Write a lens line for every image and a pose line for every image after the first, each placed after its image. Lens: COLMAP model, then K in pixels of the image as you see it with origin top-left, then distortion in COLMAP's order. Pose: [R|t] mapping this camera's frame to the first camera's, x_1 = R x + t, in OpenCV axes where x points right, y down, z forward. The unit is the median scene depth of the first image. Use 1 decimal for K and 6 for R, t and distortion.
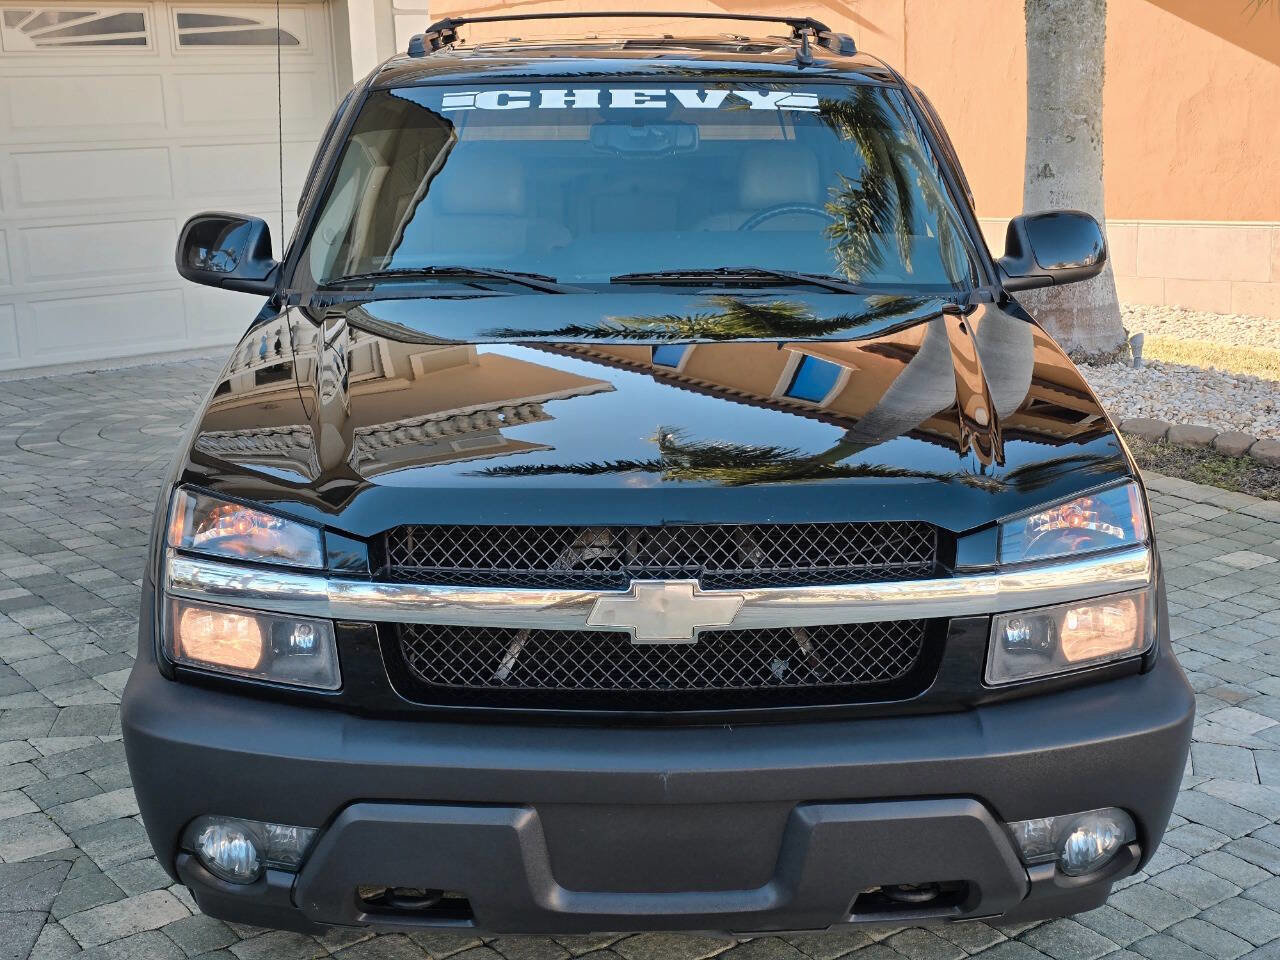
lens RADIAL K [[1756.5, 0, 604.5], [0, 1756.5, 467.1], [0, 0, 1]] dist [0.078535, 0.000000]
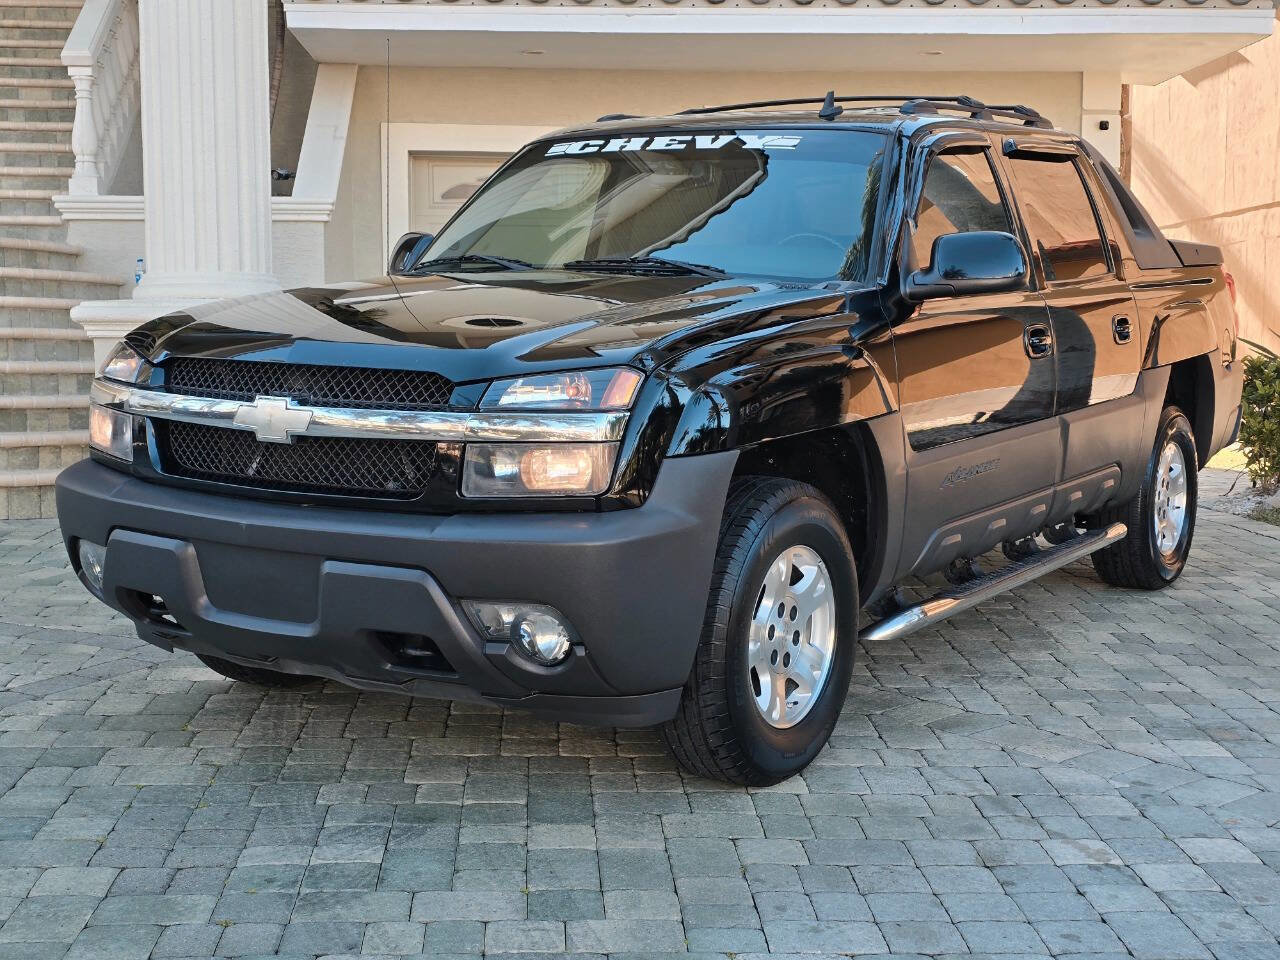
lens RADIAL K [[1756.5, 0, 593.7], [0, 1756.5, 461.5], [0, 0, 1]] dist [0.078535, 0.000000]
pose [[0.820406, 0.077653, -0.566484, 0.873904], [-0.148838, 0.985583, -0.080452, 0.156860], [0.552070, 0.150318, 0.820136, -0.045641]]
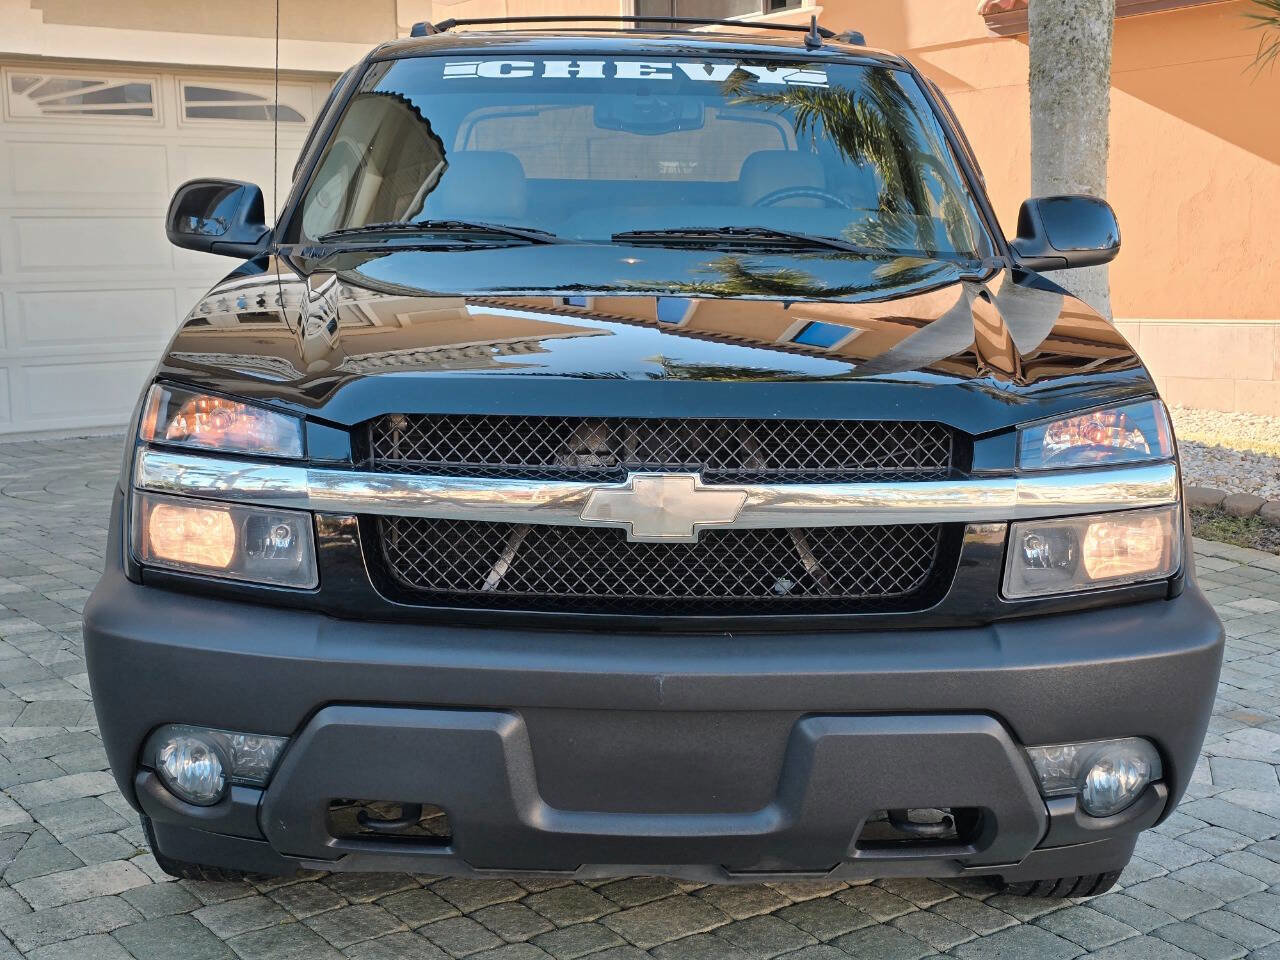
lens RADIAL K [[1756.5, 0, 603.3], [0, 1756.5, 472.0], [0, 0, 1]] dist [0.078535, 0.000000]
pose [[0.999789, 0.020551, 0.000669, 0.000797], [-0.020441, 0.996923, -0.075673, 0.108242], [-0.002222, 0.075644, 0.997132, 0.048262]]
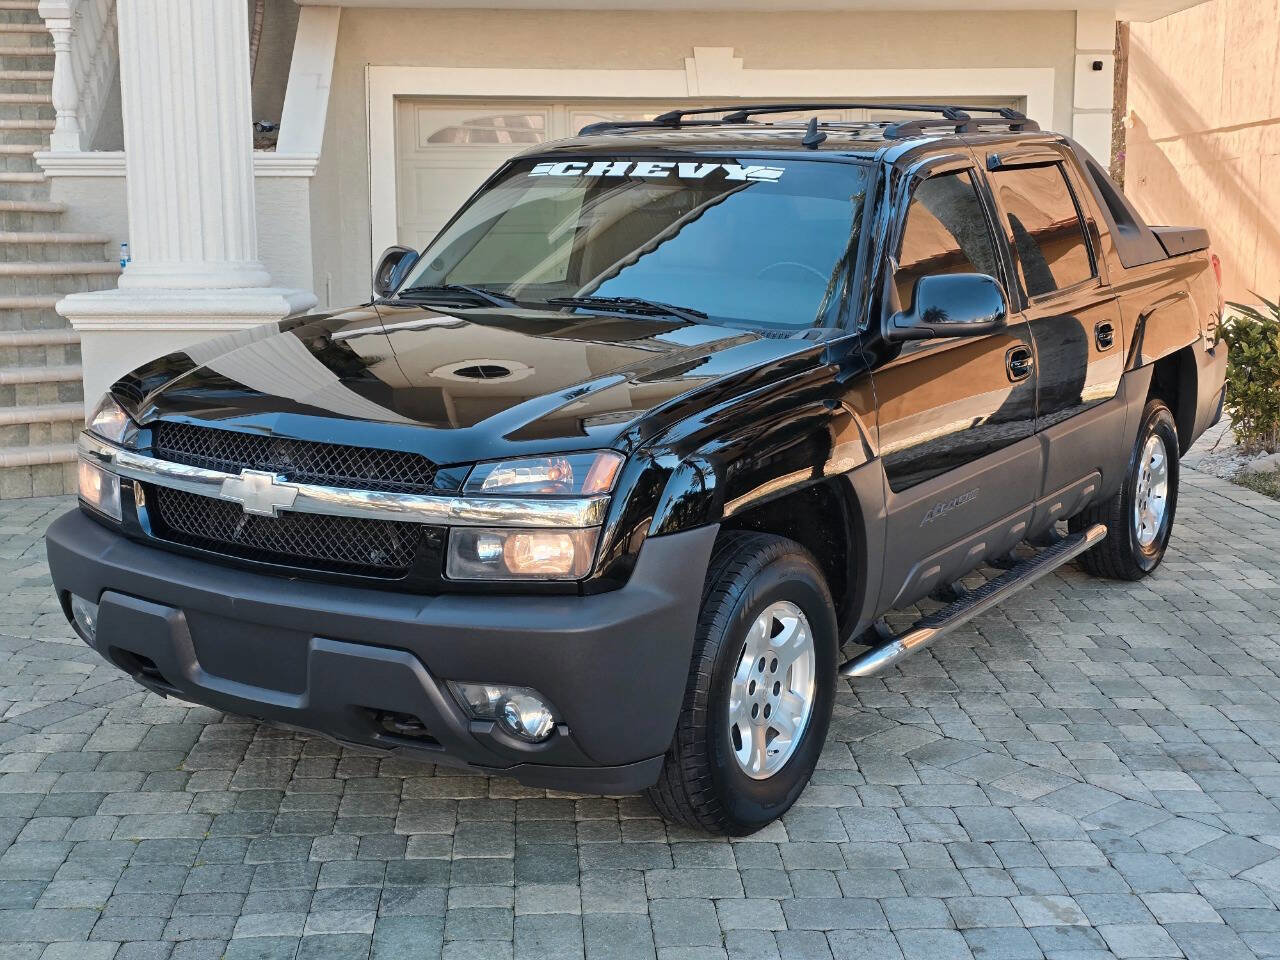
lens RADIAL K [[1756.5, 0, 593.1], [0, 1756.5, 487.4], [0, 0, 1]] dist [0.078535, 0.000000]
pose [[0.822940, 0.116426, -0.556071, 0.877536], [-0.142289, 0.989820, -0.003334, 0.034052], [0.550022, 0.081866, 0.831128, -0.069909]]
